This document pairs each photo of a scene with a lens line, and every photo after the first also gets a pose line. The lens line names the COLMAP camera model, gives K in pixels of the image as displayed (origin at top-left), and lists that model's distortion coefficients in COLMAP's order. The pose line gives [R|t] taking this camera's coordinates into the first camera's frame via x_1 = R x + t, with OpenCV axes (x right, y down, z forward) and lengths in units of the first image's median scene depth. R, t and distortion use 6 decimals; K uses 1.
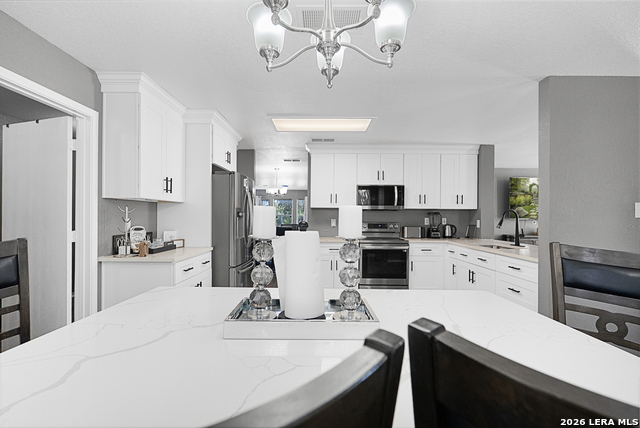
lens RADIAL K [[296.9, 0, 320.8], [0, 296.9, 214.5], [0, 0, 1]] dist [0.001231, -0.000713]
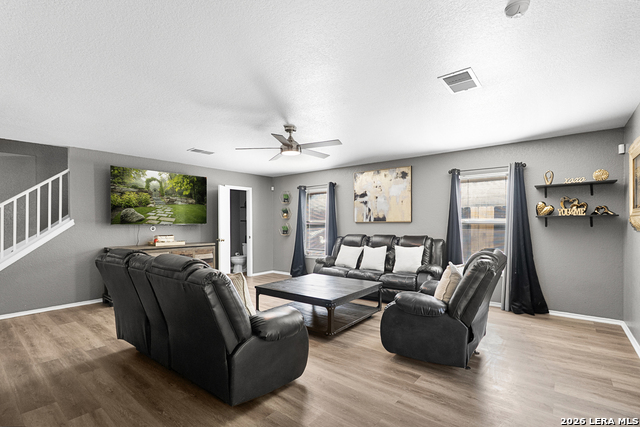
lens RADIAL K [[296.9, 0, 319.1], [0, 296.9, 223.7], [0, 0, 1]] dist [0.001231, -0.000713]
pose [[0.614487, -0.020086, 0.788671, 0.529736], [0.005353, 0.999759, 0.021292, -0.001288], [-0.788909, -0.008862, 0.614446, 0.268581]]
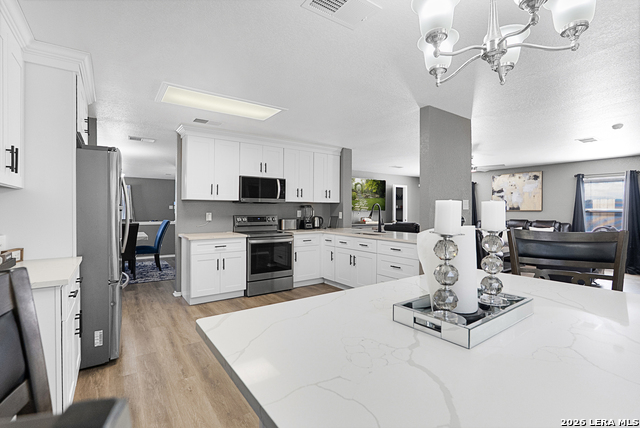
lens RADIAL K [[296.9, 0, 317.3], [0, 296.9, 208.7], [0, 0, 1]] dist [0.001231, -0.000713]
pose [[0.814683, -0.003558, 0.579895, -0.222567], [-0.000386, 0.999978, 0.006677, -0.002454], [-0.579906, -0.005664, 0.814664, 0.097664]]
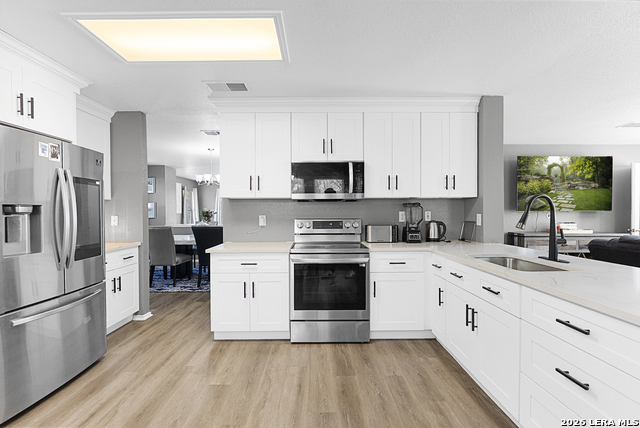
lens RADIAL K [[296.9, 0, 320.3], [0, 296.9, 211.9], [0, 0, 1]] dist [0.001231, -0.000713]
pose [[0.999863, -0.012788, 0.010472, 0.177230], [0.012715, 0.999894, 0.007061, 0.005615], [-0.010562, -0.006927, 0.999920, 0.356199]]
